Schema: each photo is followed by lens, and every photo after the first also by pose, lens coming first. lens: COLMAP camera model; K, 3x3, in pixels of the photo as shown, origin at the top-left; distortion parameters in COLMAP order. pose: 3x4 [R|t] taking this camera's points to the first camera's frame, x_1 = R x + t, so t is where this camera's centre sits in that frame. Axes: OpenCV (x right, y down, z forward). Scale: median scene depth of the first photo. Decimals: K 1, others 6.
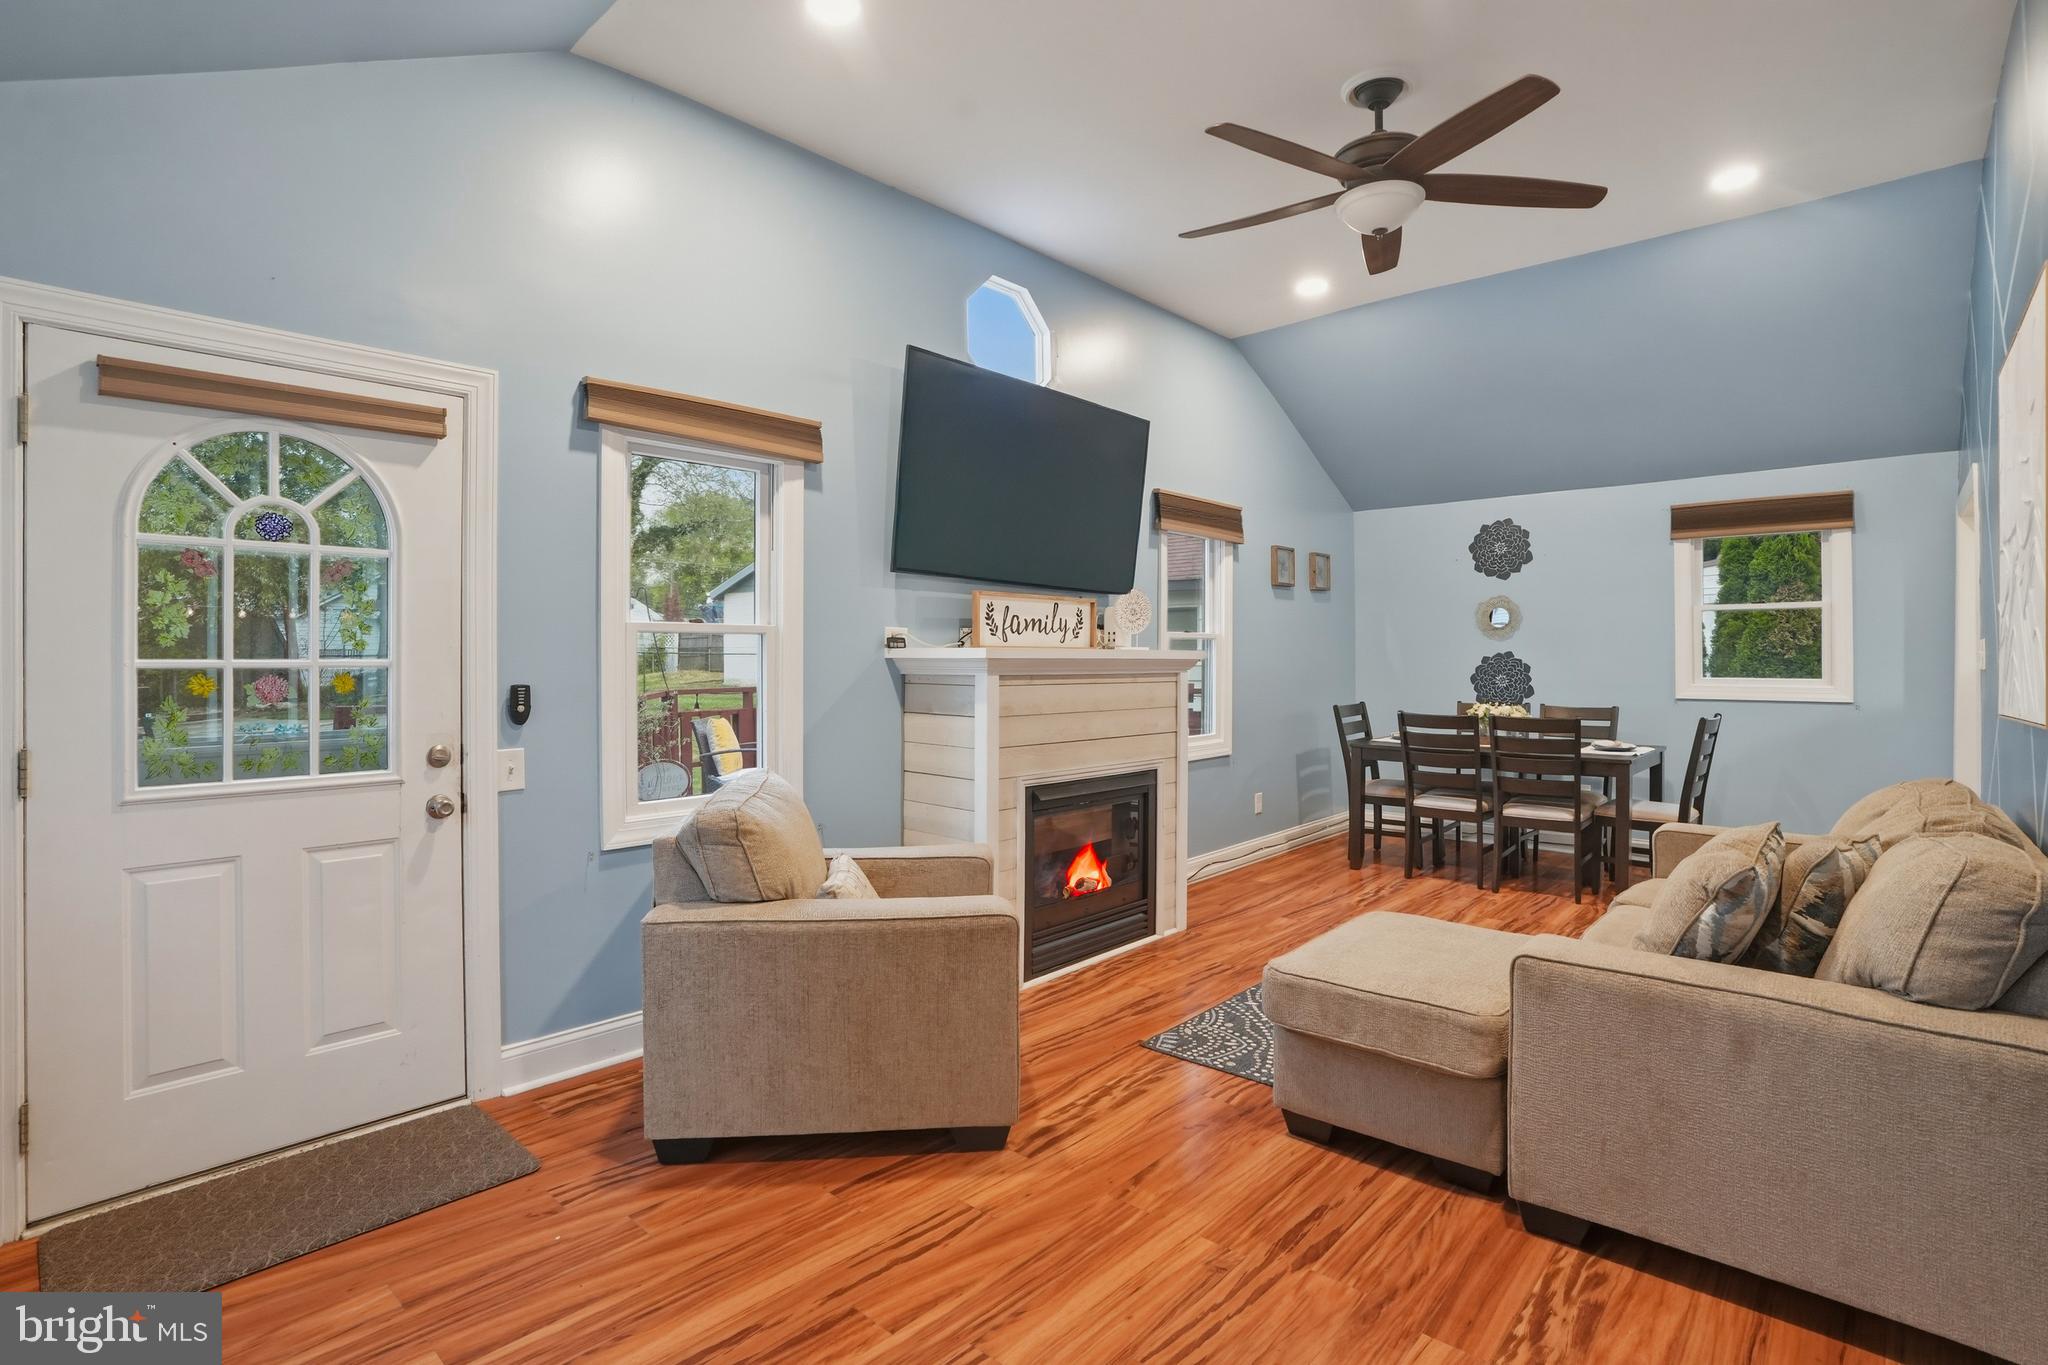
lens RADIAL K [[982.1, 0, 1022.5], [0, 982.1, 659.5], [0, 0, 1]] dist [-0.075214, 0.030652]
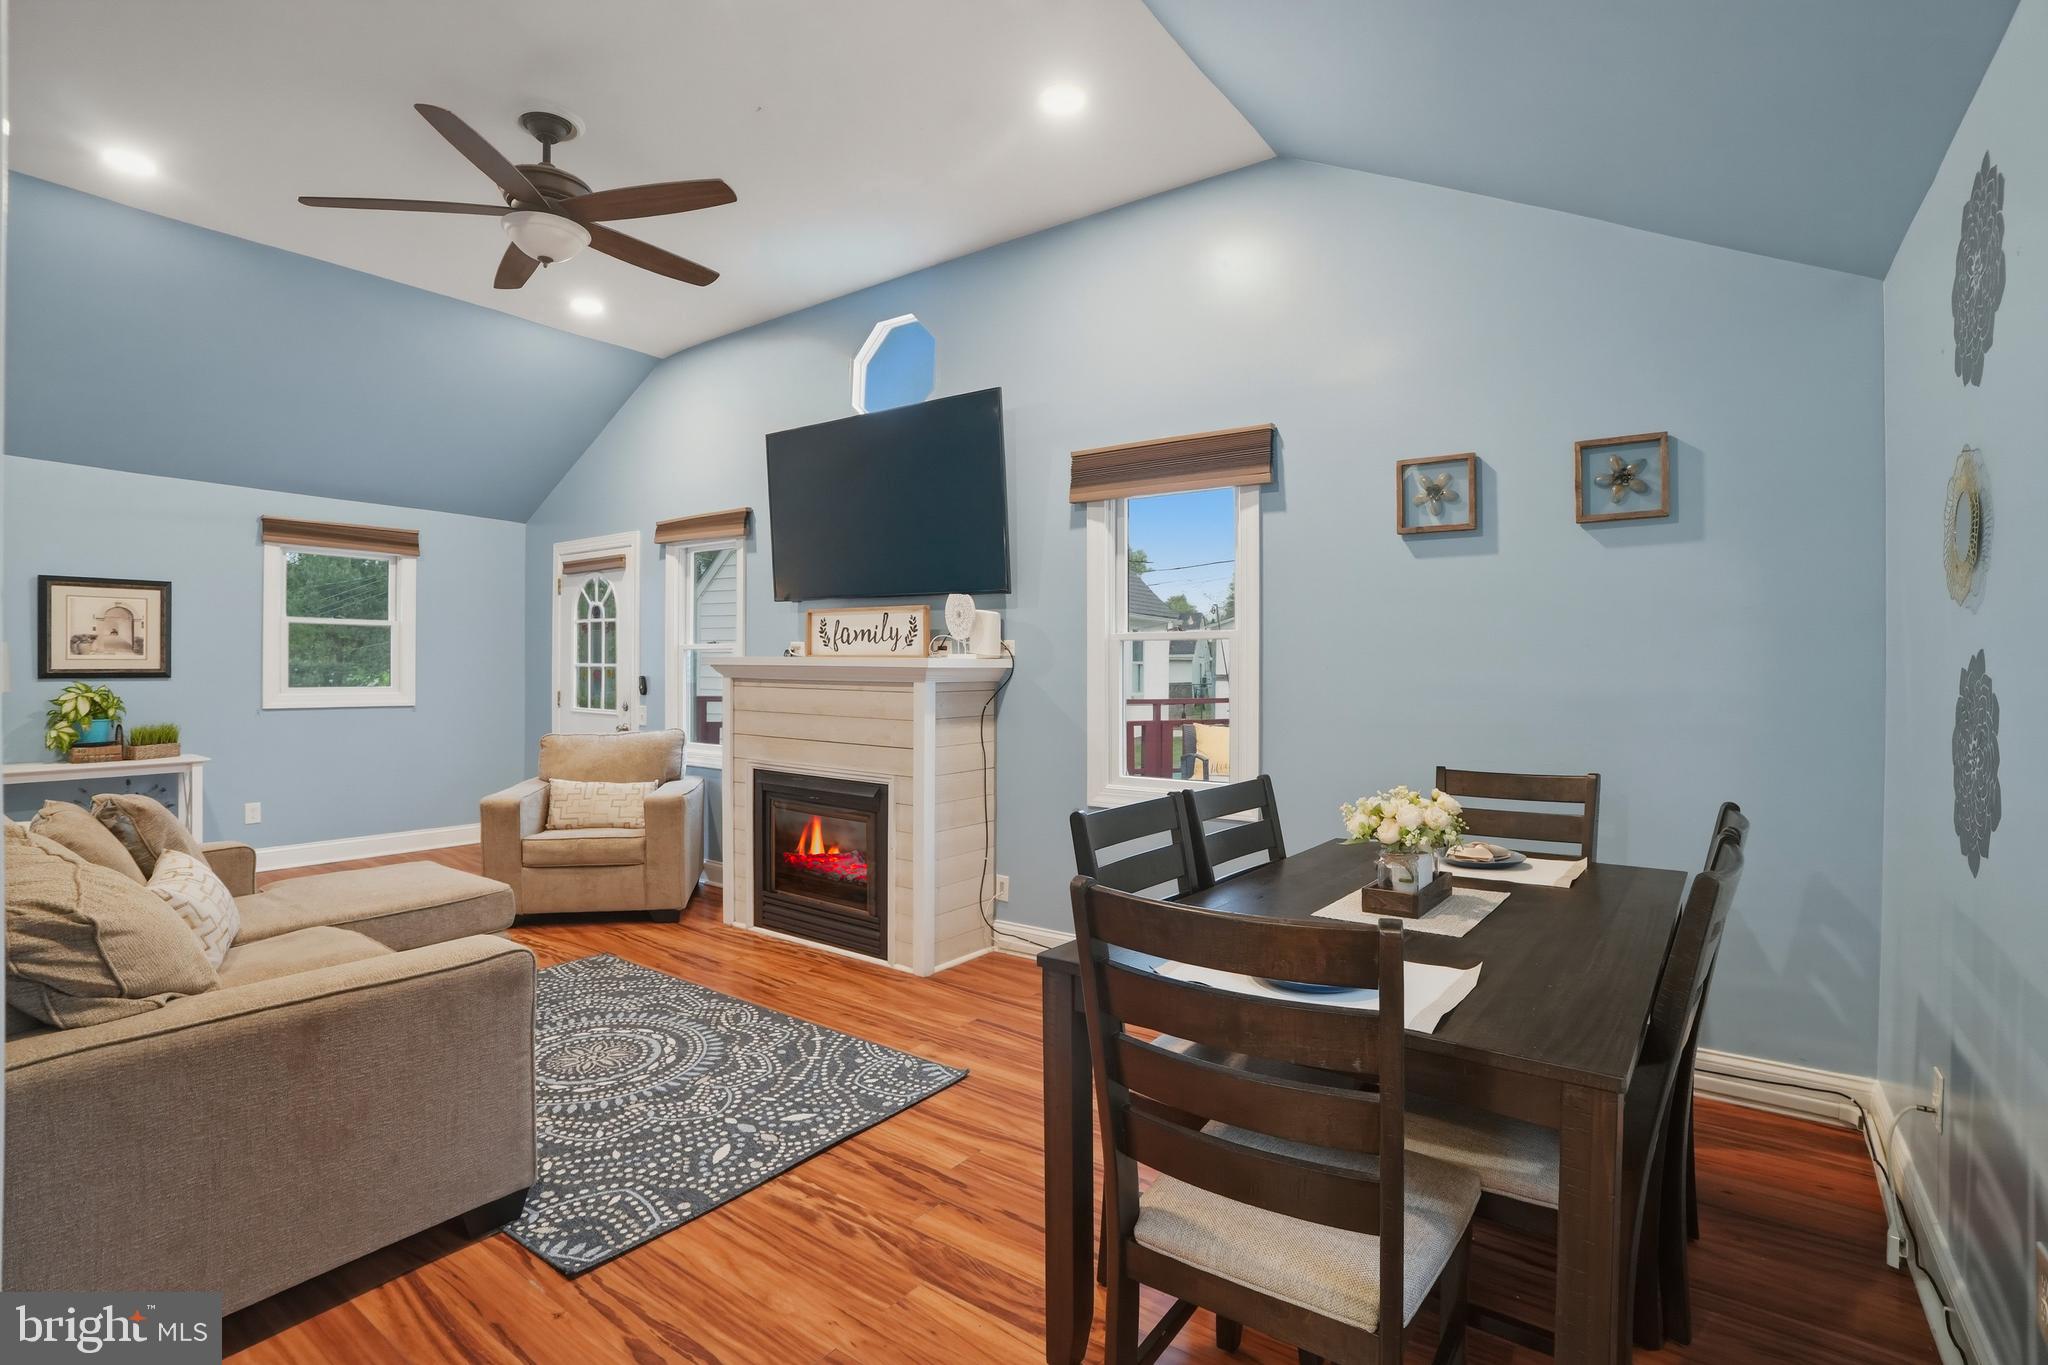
lens RADIAL K [[969.6, 0, 1026.1], [0, 969.6, 671.7], [0, 0, 1]] dist [-0.070630, 0.026208]
pose [[0.107216, 0.006648, -0.994213, 1.290305], [-0.007890, 0.999952, 0.005835, -0.002574], [0.994204, 0.007219, 0.107264, 1.247023]]
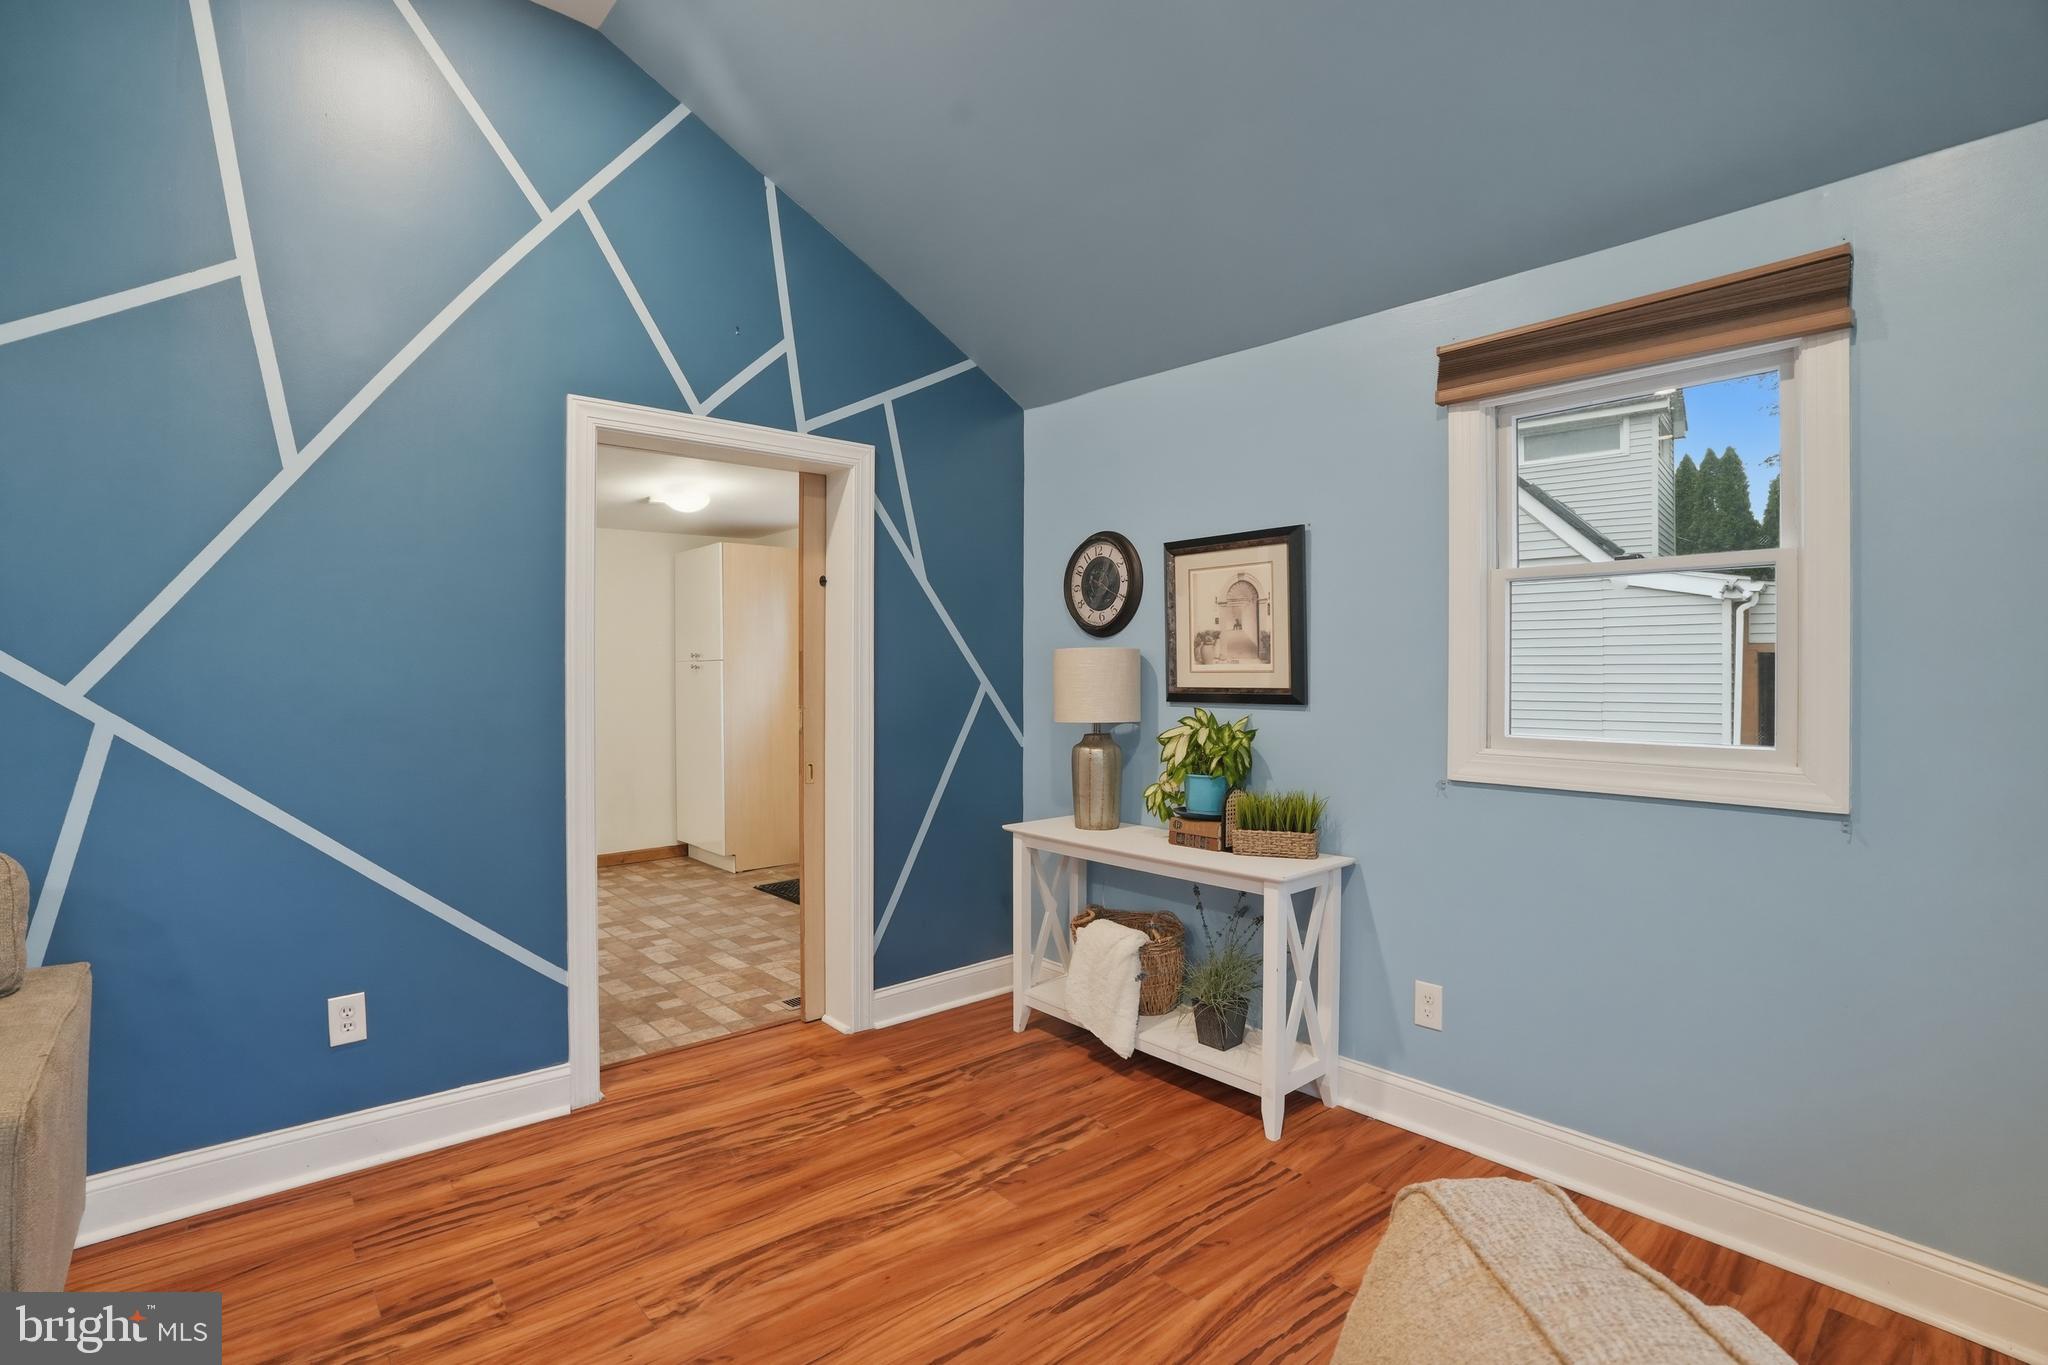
lens RADIAL K [[969.6, 0, 1026.1], [0, 969.6, 671.7], [0, 0, 1]] dist [-0.070630, 0.026208]
pose [[-0.993226, -0.001934, 0.116182, -0.144744], [-0.002432, 0.999988, -0.004145, 0.001721], [-0.116172, -0.004399, -0.993219, 0.893401]]
